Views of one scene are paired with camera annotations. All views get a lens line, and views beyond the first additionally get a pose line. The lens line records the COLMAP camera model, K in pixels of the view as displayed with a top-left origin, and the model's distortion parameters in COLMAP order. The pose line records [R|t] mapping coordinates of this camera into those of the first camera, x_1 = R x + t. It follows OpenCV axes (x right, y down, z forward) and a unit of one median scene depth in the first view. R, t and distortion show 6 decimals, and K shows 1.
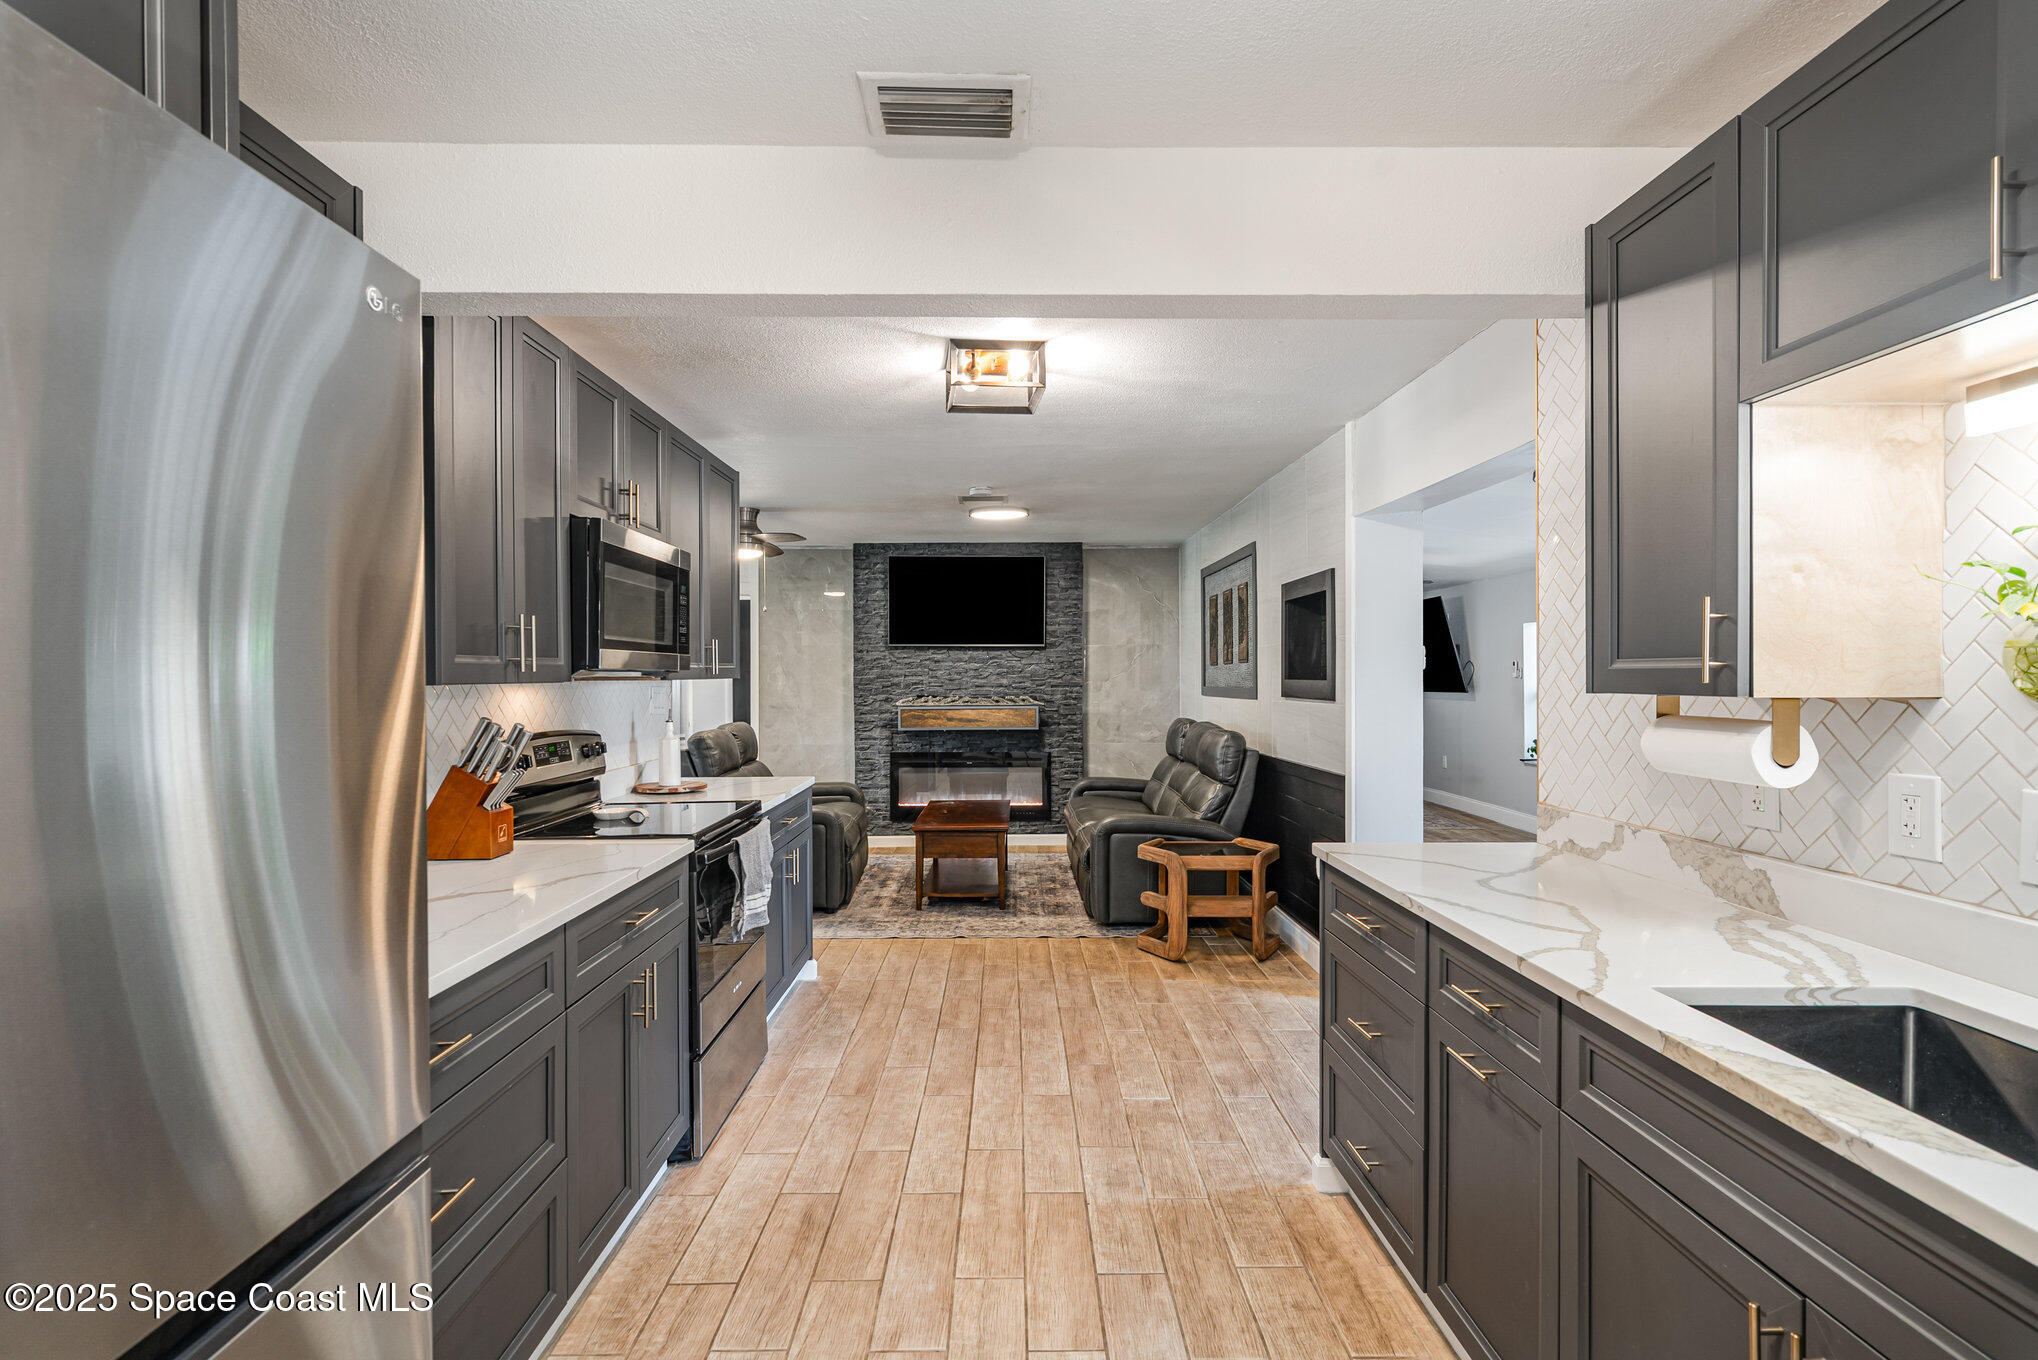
lens RADIAL K [[998.0, 0, 1003.4], [0, 998.0, 676.9], [0, 0, 1]] dist [-0.000223, 0.002640]
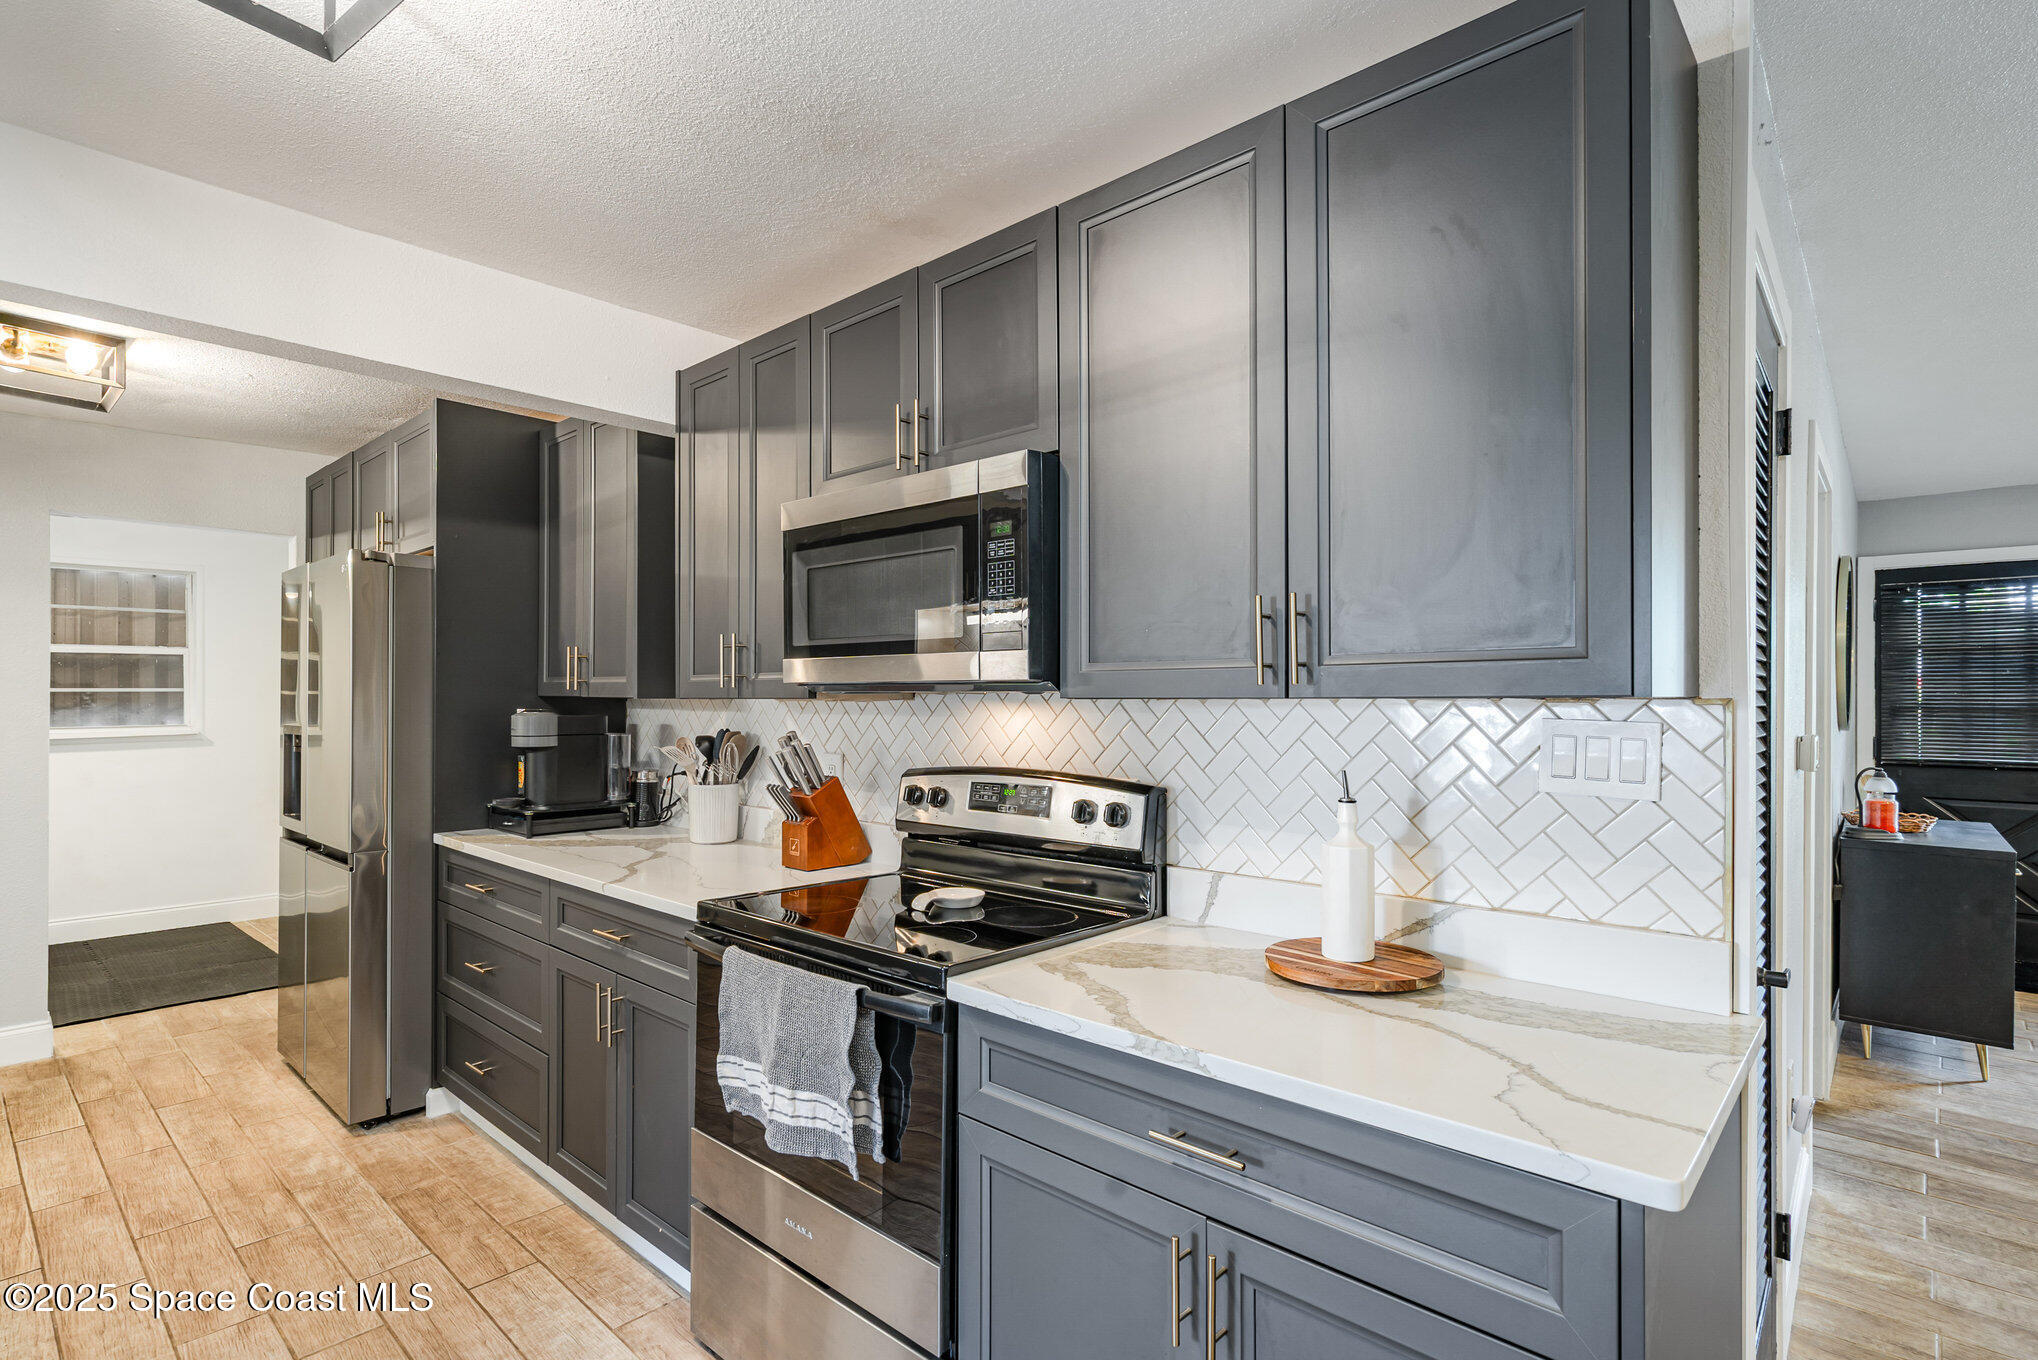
lens RADIAL K [[998.0, 0, 1027.2], [0, 998.0, 693.4], [0, 0, 1]] dist [-0.000223, 0.002640]
pose [[-0.673114, 0.002621, -0.739534, 0.057583], [0.002455, 0.999996, 0.001309, -0.000835], [0.739534, -0.000934, -0.673118, 1.177461]]
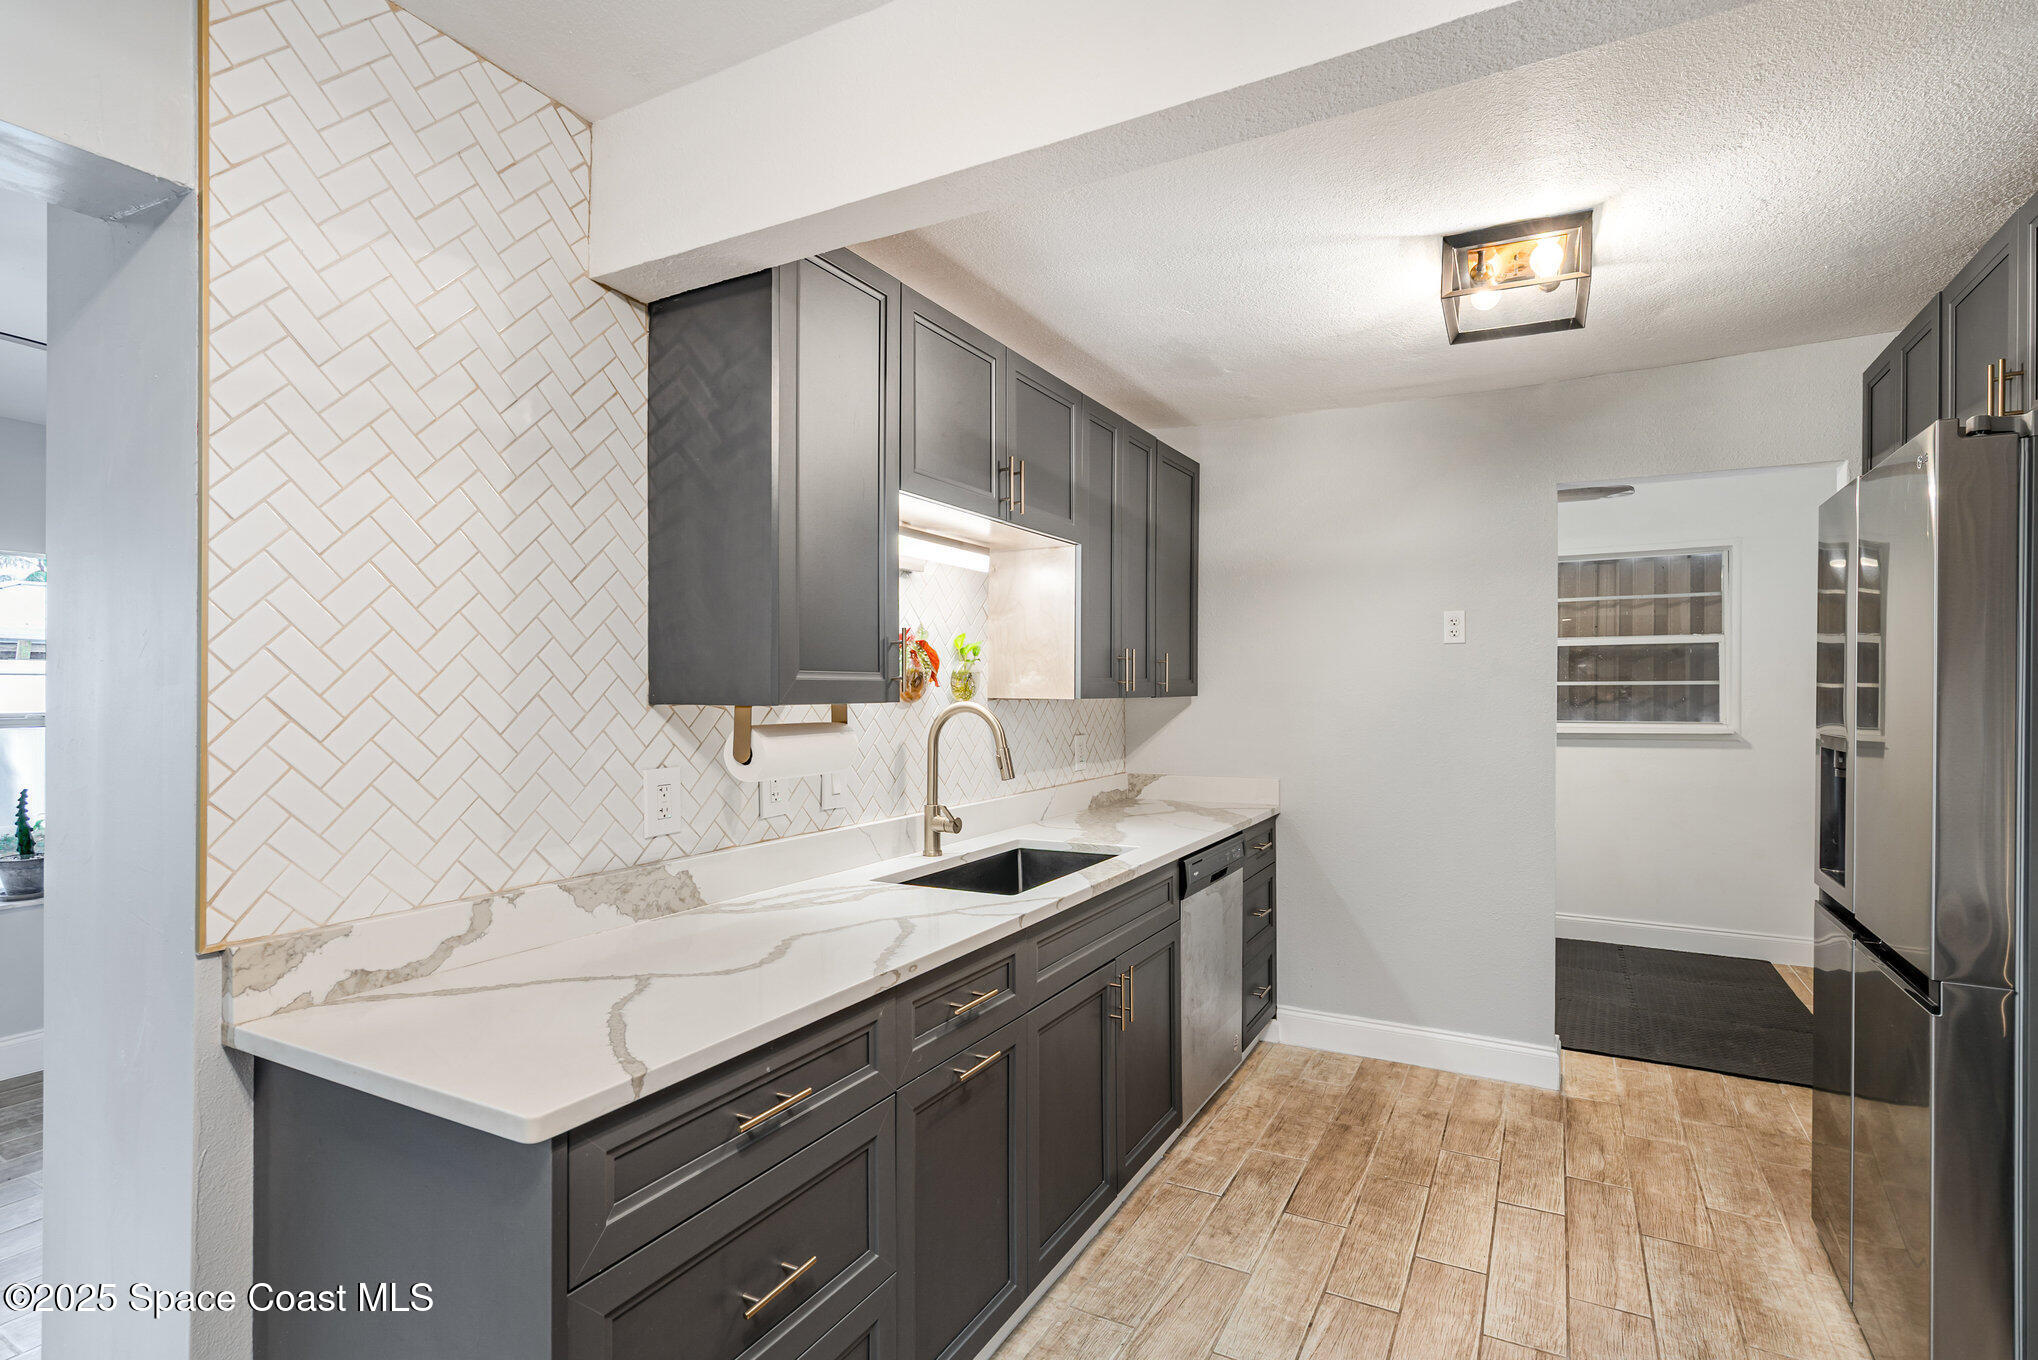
lens RADIAL K [[998.0, 0, 993.7], [0, 998.0, 684.4], [0, 0, 1]] dist [-0.000223, 0.002640]
pose [[-0.867521, 0.000503, 0.497401, -0.024905], [-0.000852, 0.999997, -0.002497, -0.000960], [-0.497400, -0.002590, -0.867517, 0.843175]]
